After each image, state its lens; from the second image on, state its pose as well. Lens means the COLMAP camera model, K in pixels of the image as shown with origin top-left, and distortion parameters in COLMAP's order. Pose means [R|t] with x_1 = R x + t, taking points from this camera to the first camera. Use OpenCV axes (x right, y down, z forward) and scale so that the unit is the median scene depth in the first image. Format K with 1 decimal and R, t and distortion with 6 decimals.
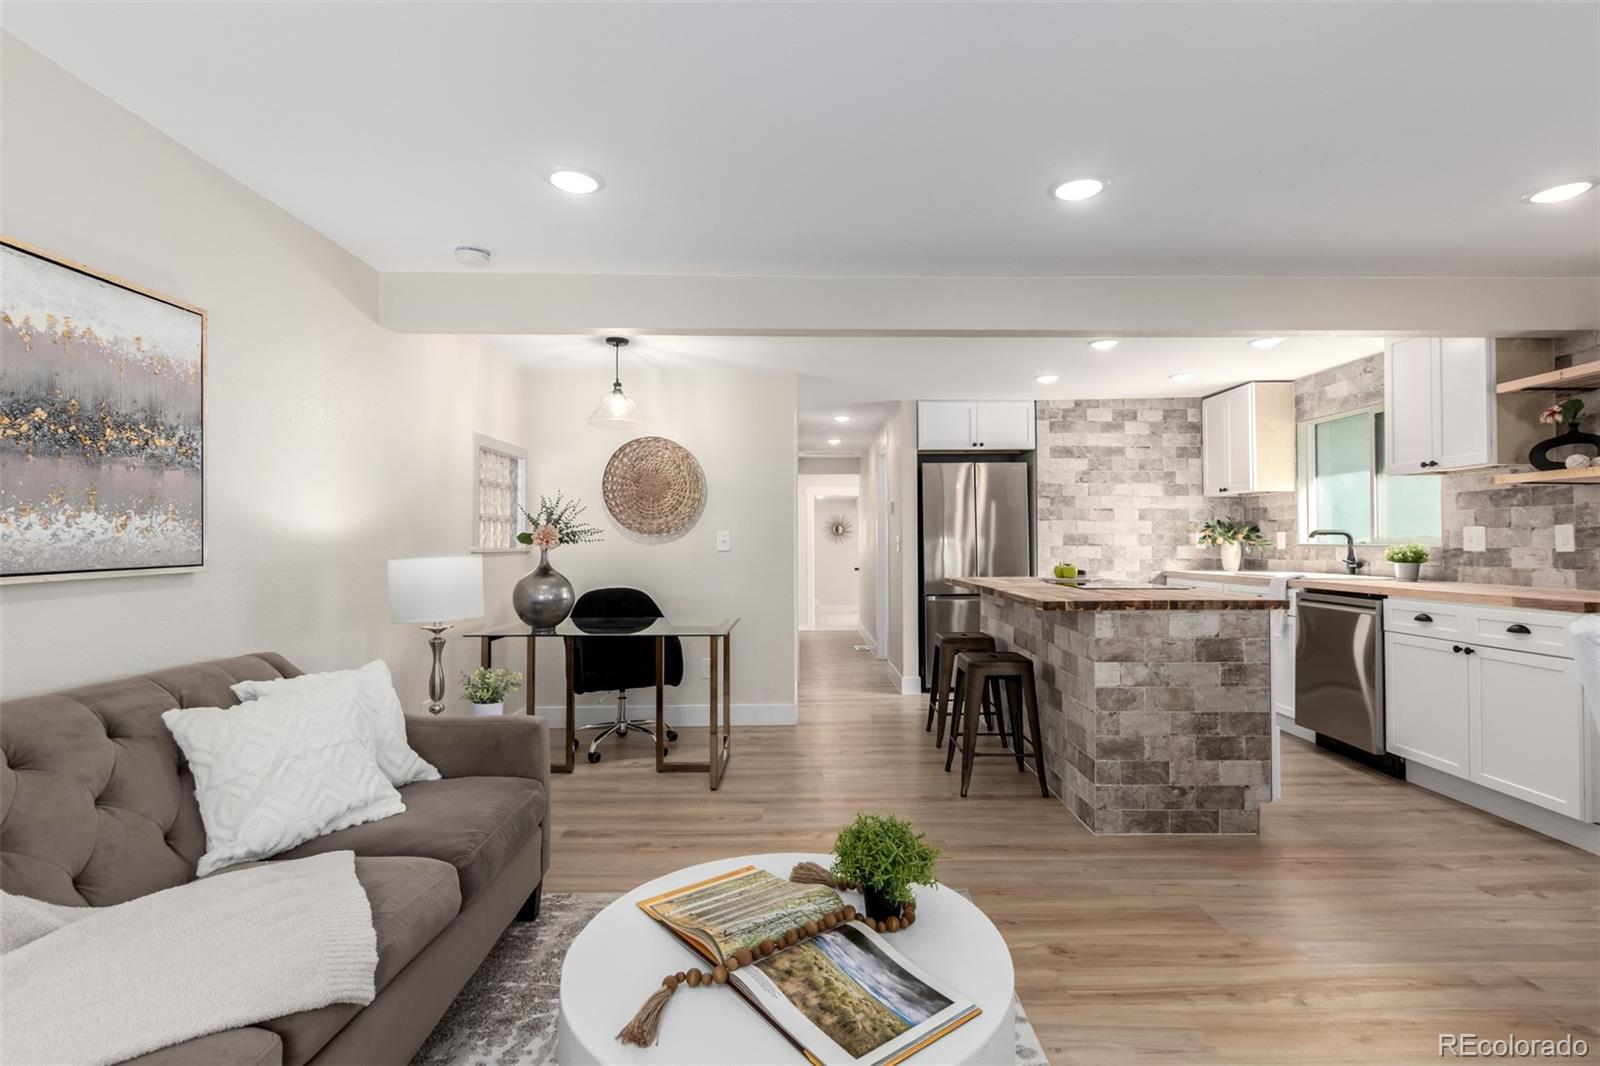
lens RADIAL K [[749.0, 0, 813.5], [0, 749.0, 527.9], [0, 0, 1]] dist [0.013819, -0.008181]
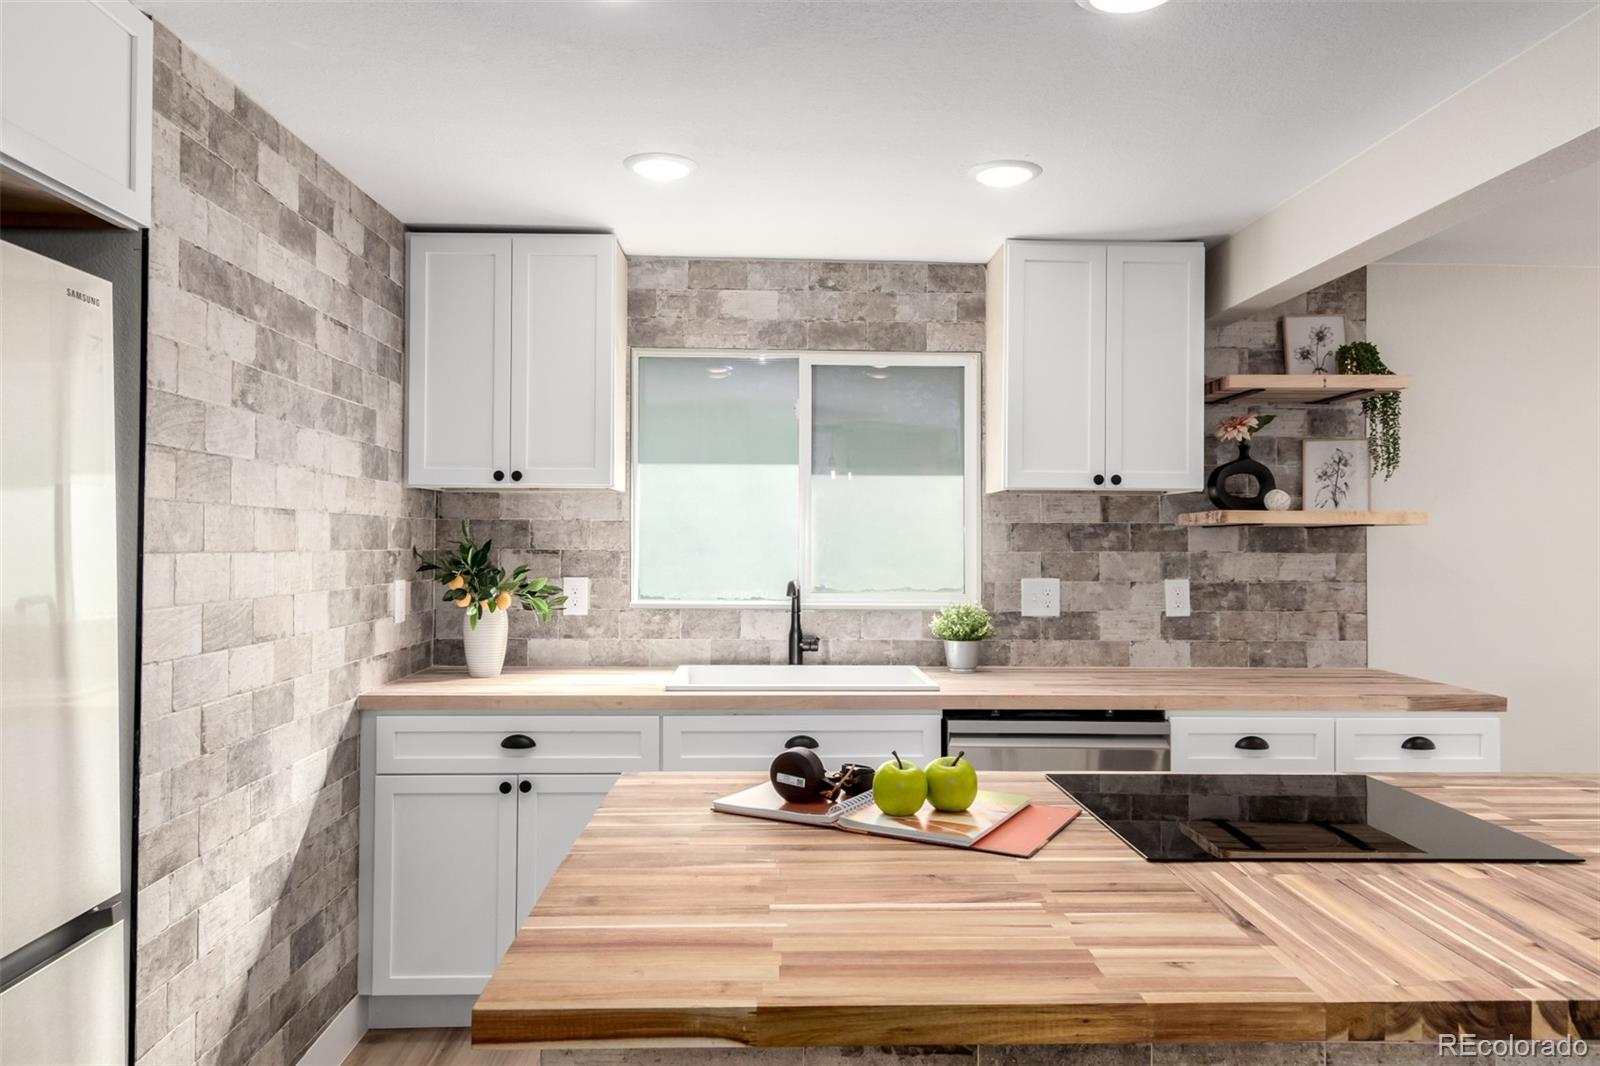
lens RADIAL K [[1050.3, 0, 794.4], [0, 1050.3, 534.8], [0, 0, 1]] dist [-0.001301, 0.000701]
pose [[-0.001781, 0.008219, 0.999965, -0.024086], [-0.025482, 0.999641, -0.008261, -0.027627], [-0.999674, -0.025495, -0.001571, 1.282229]]
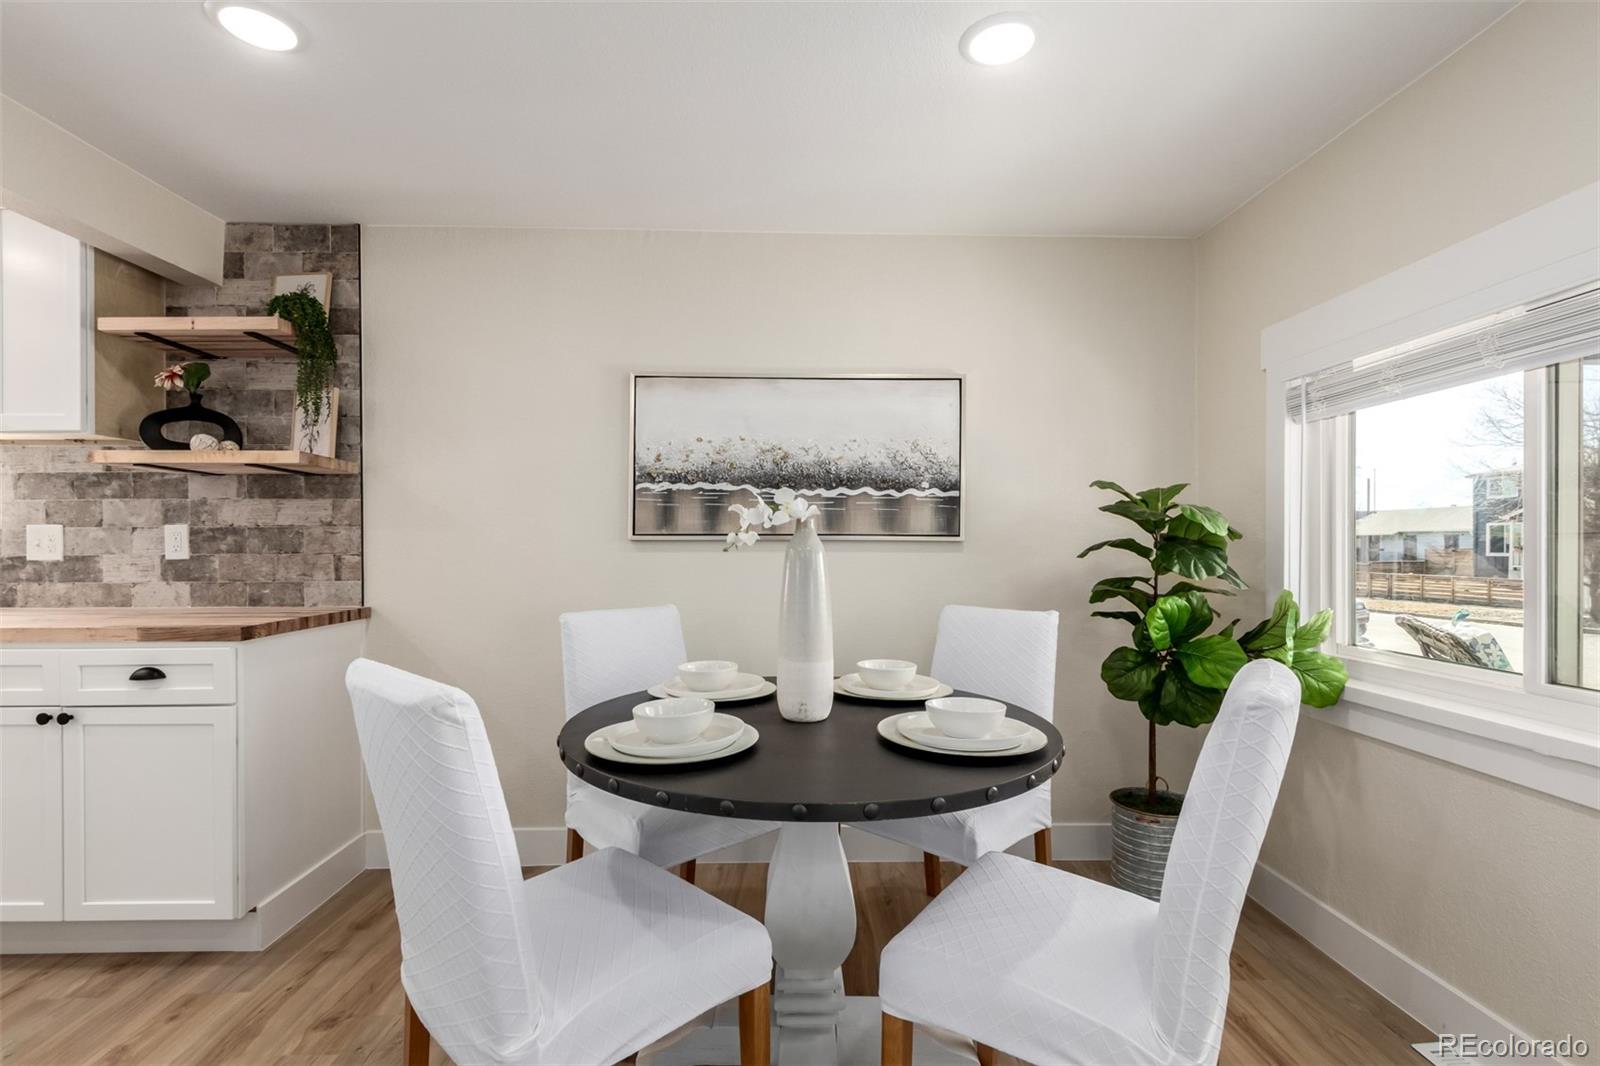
lens RADIAL K [[739.3, 0, 792.3], [0, 739.3, 551.8], [0, 0, 1]] dist [0.002965, -0.001803]
pose [[-0.000876, -0.007503, 0.999971, 0.214197], [-0.015871, 0.999846, 0.007489, 0.007523], [-0.999874, -0.015864, -0.000995, 0.338085]]
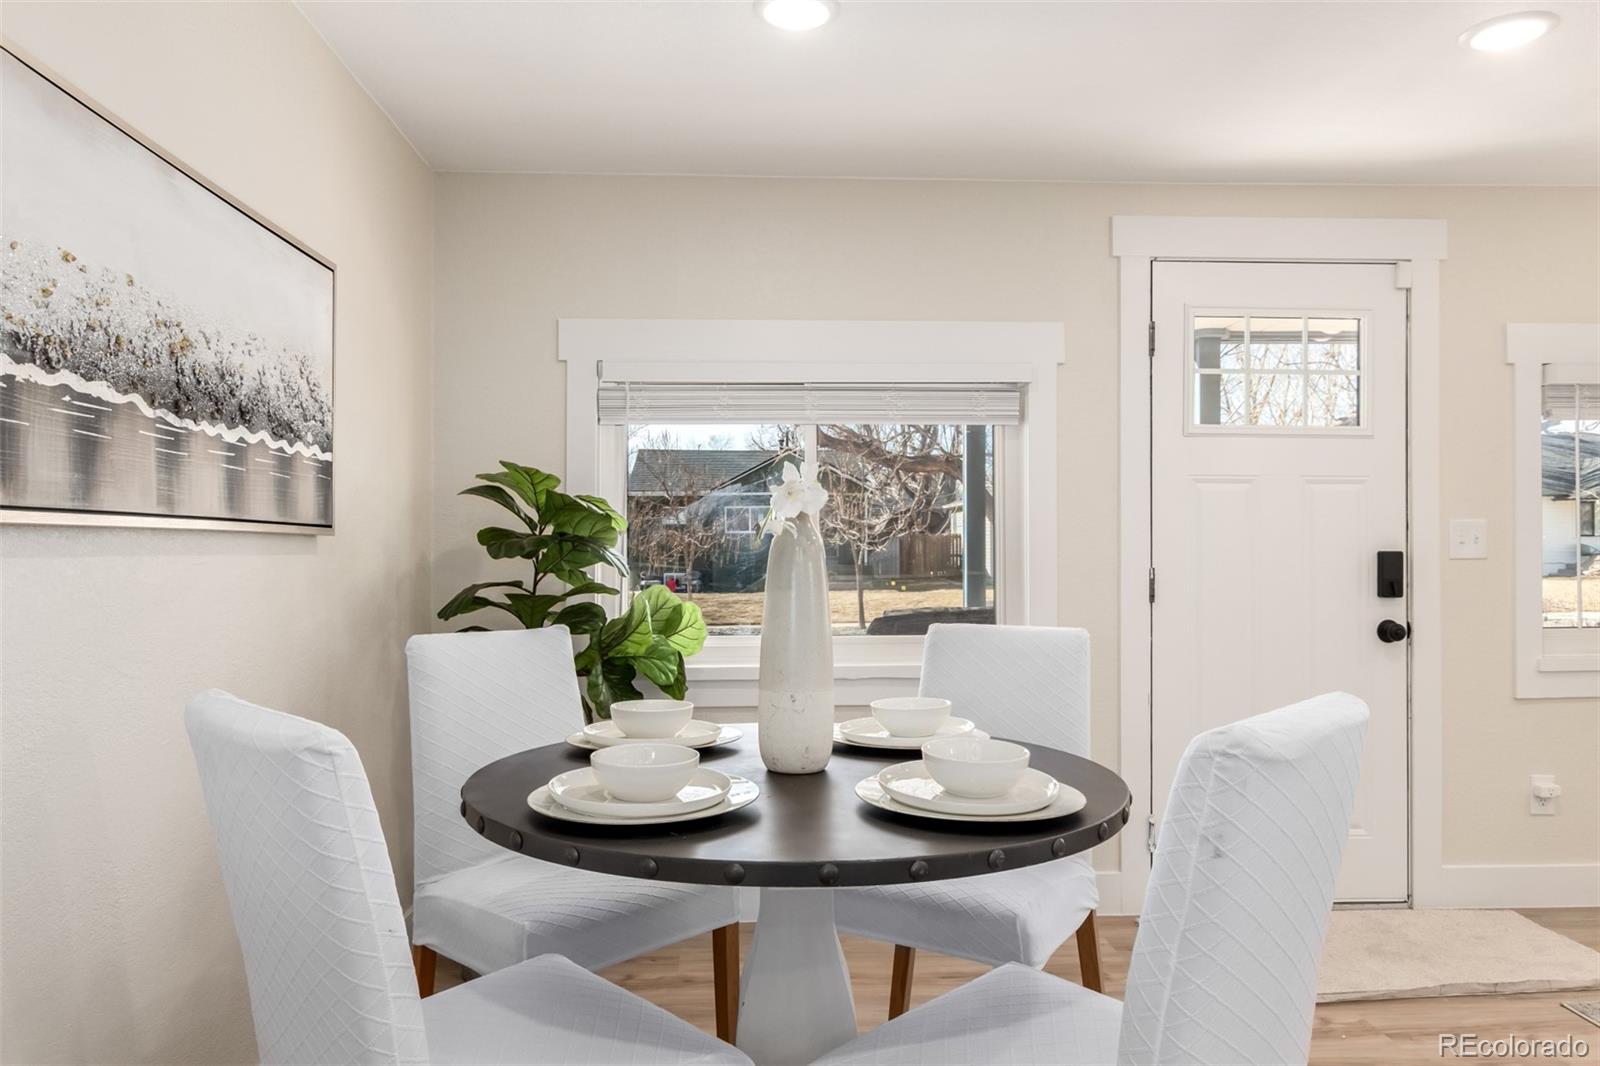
lens RADIAL K [[1088.2, 0, 796.5], [0, 1088.2, 529.2], [0, 0, 1]] dist [0.004001, 0.001310]
pose [[-0.999925, 0.003493, -0.011720, 0.667278], [0.003893, 0.999403, -0.034317, 0.020623], [0.011593, -0.034360, -0.999342, 0.835037]]
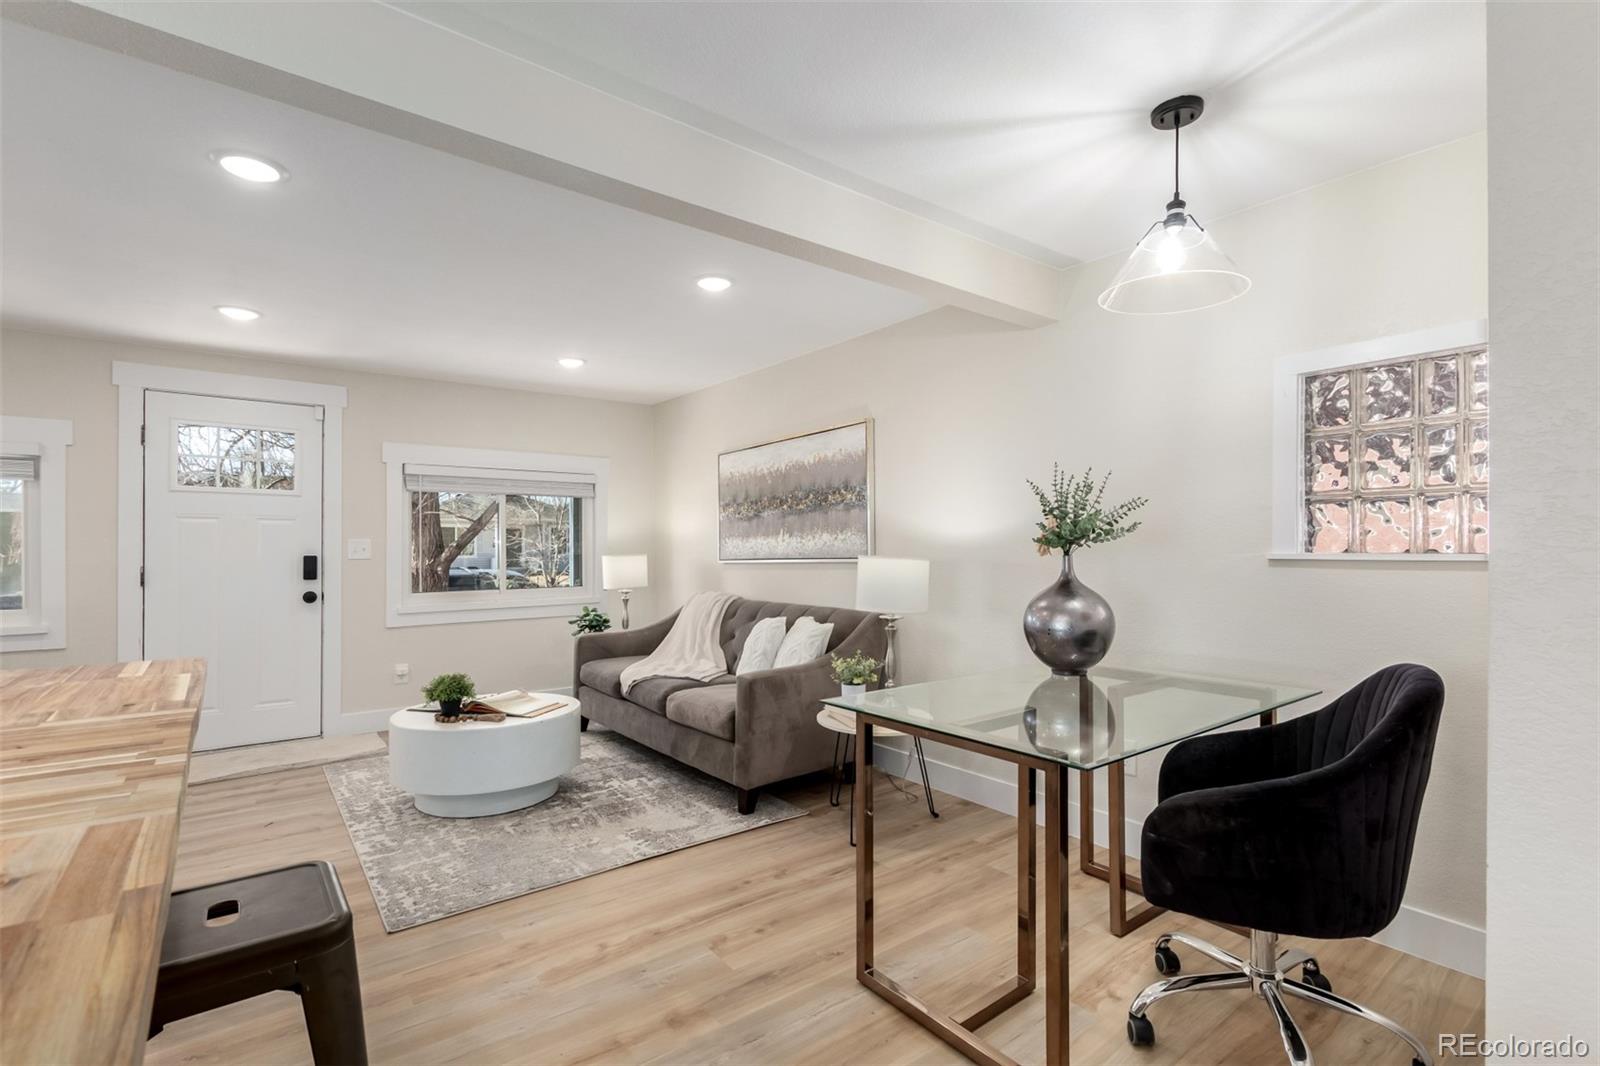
lens RADIAL K [[736.0, 0, 798.5], [0, 736.0, 543.7], [0, 0, 1]] dist [0.000514, -0.000783]
pose [[-0.803631, 0.000903, -0.595127, 0.226254], [0.017040, 0.999624, -0.021493, 0.029158], [0.594884, -0.027414, -0.803344, 1.367299]]
